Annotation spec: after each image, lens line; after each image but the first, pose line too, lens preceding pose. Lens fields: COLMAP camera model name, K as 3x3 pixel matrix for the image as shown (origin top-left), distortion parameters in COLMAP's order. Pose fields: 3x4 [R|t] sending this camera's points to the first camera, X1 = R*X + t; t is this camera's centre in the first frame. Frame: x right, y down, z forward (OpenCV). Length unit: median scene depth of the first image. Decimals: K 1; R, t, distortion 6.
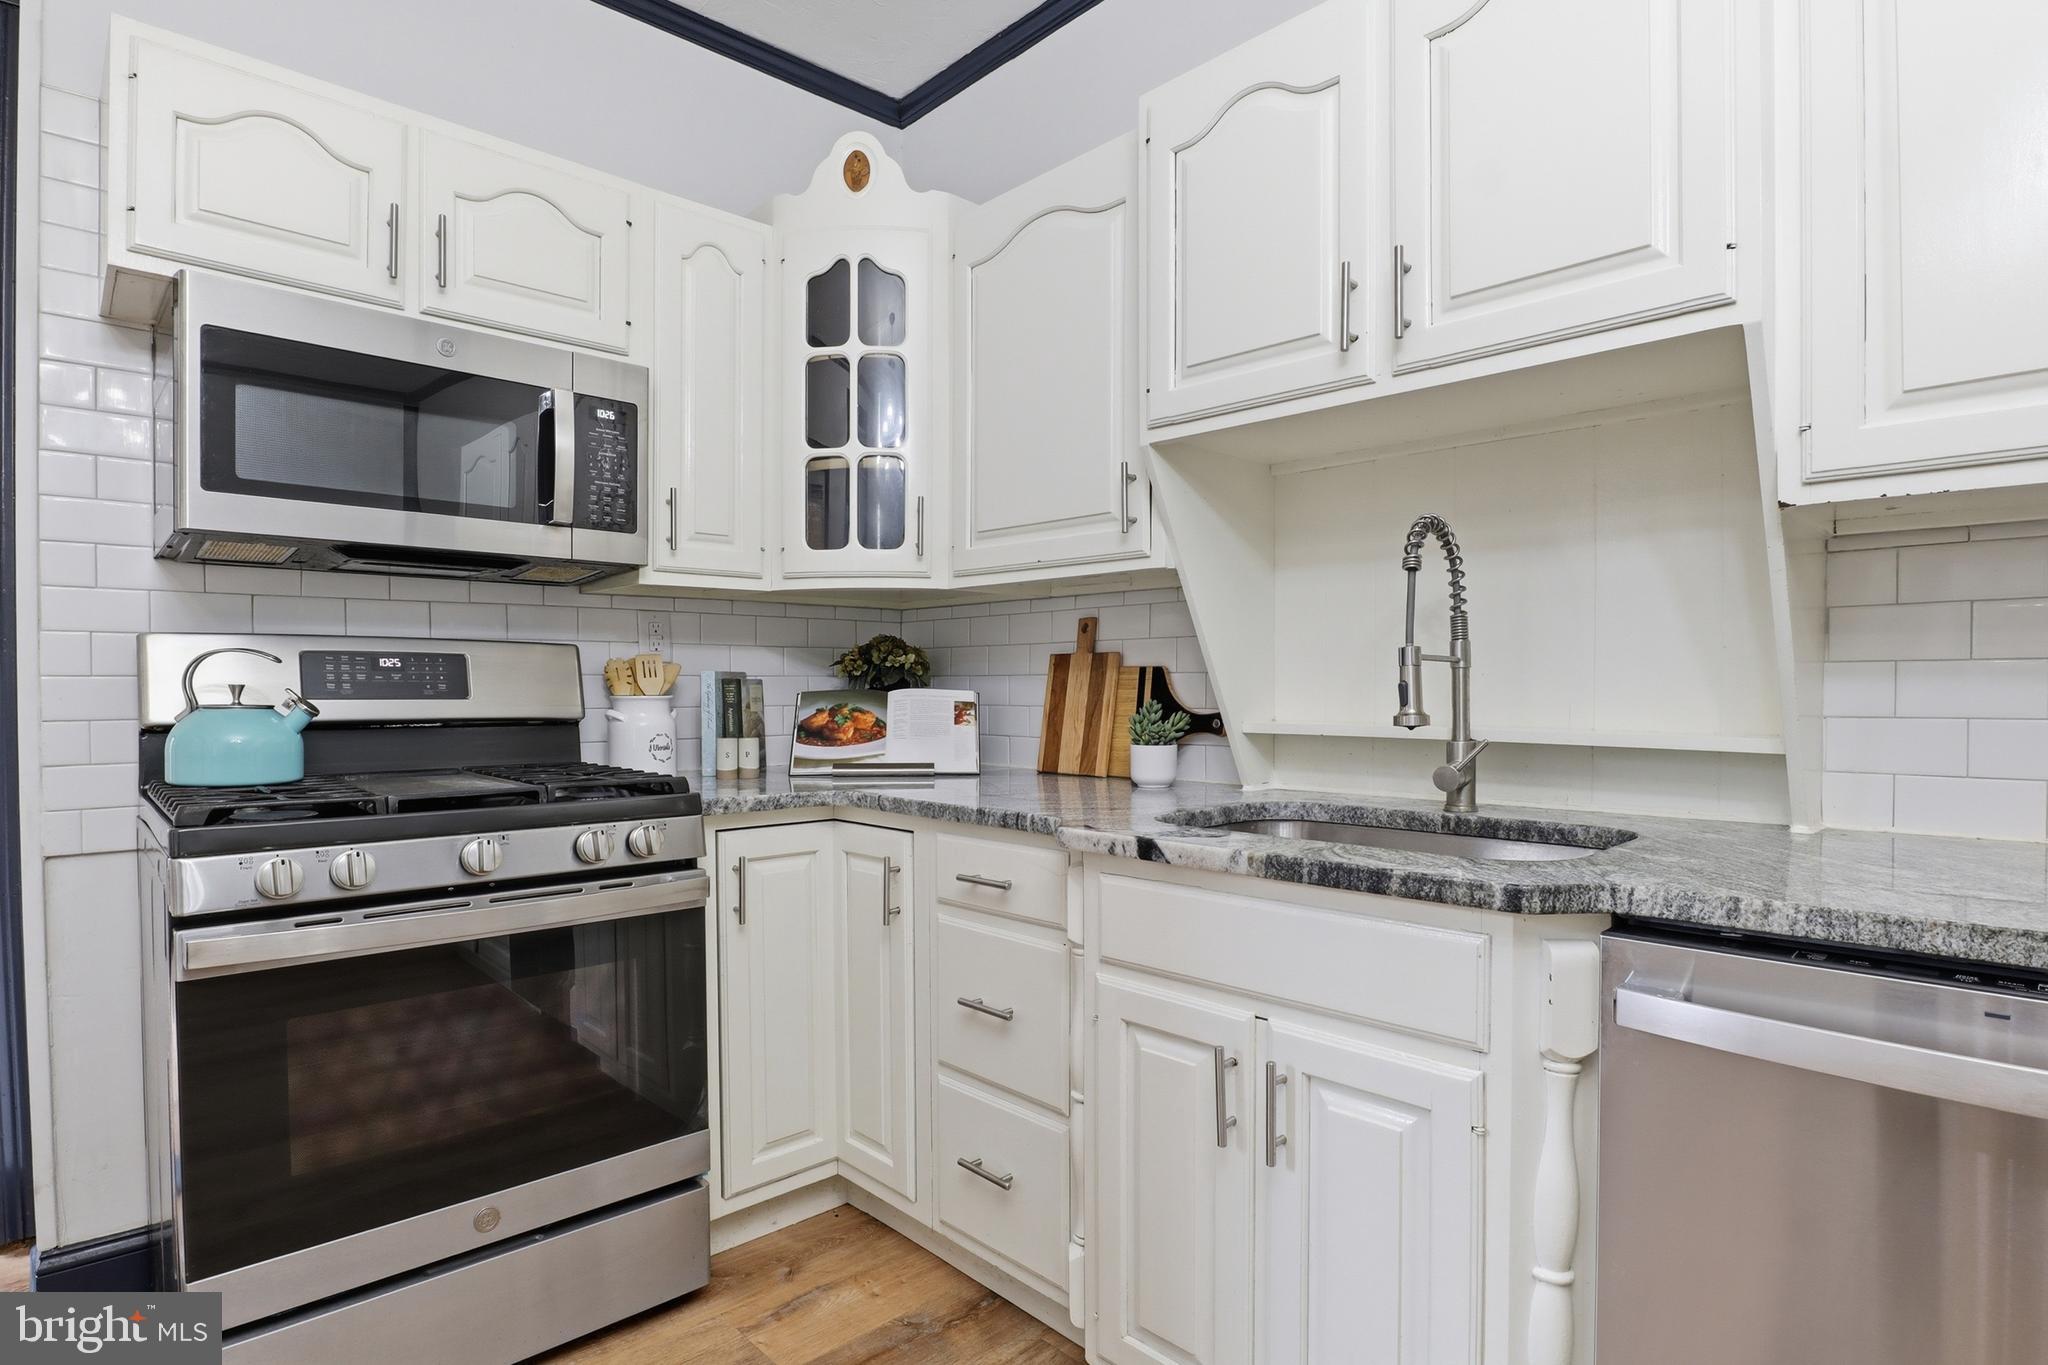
lens RADIAL K [[1071.1, 0, 1025.8], [0, 1071.1, 687.0], [0, 0, 1]] dist [-0.033176, -0.000483]
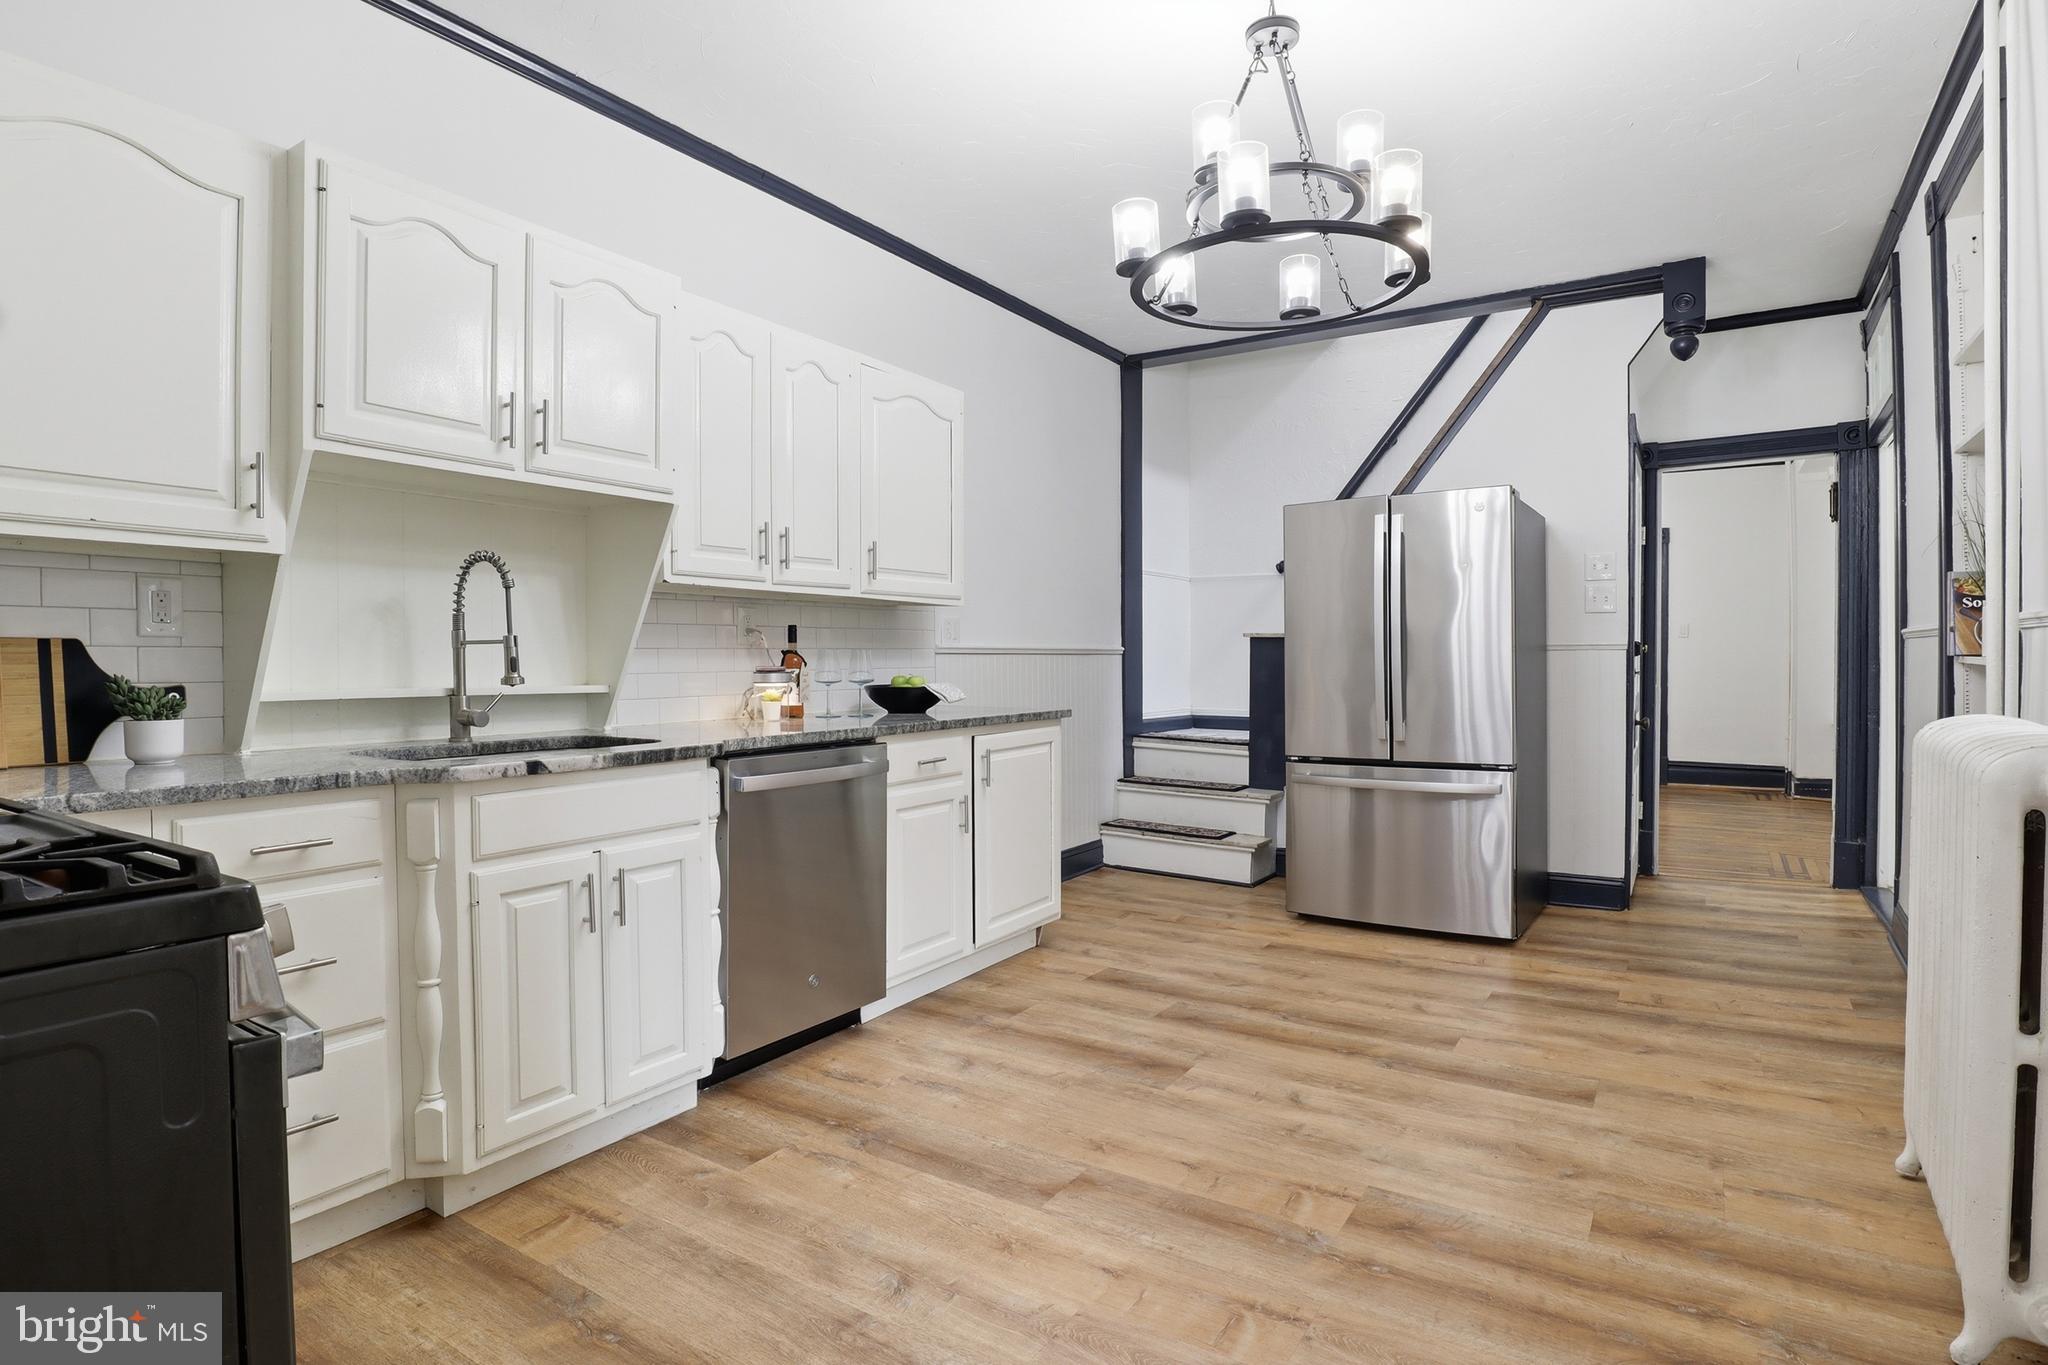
lens RADIAL K [[1071.1, 0, 1025.8], [0, 1071.1, 672.8], [0, 0, 1]] dist [-0.033176, -0.000483]
pose [[-0.238650, -0.009104, 0.971063, -1.367400], [0.002279, 0.999948, 0.009935, 0.003615], [-0.971103, 0.004584, -0.238617, 0.617324]]
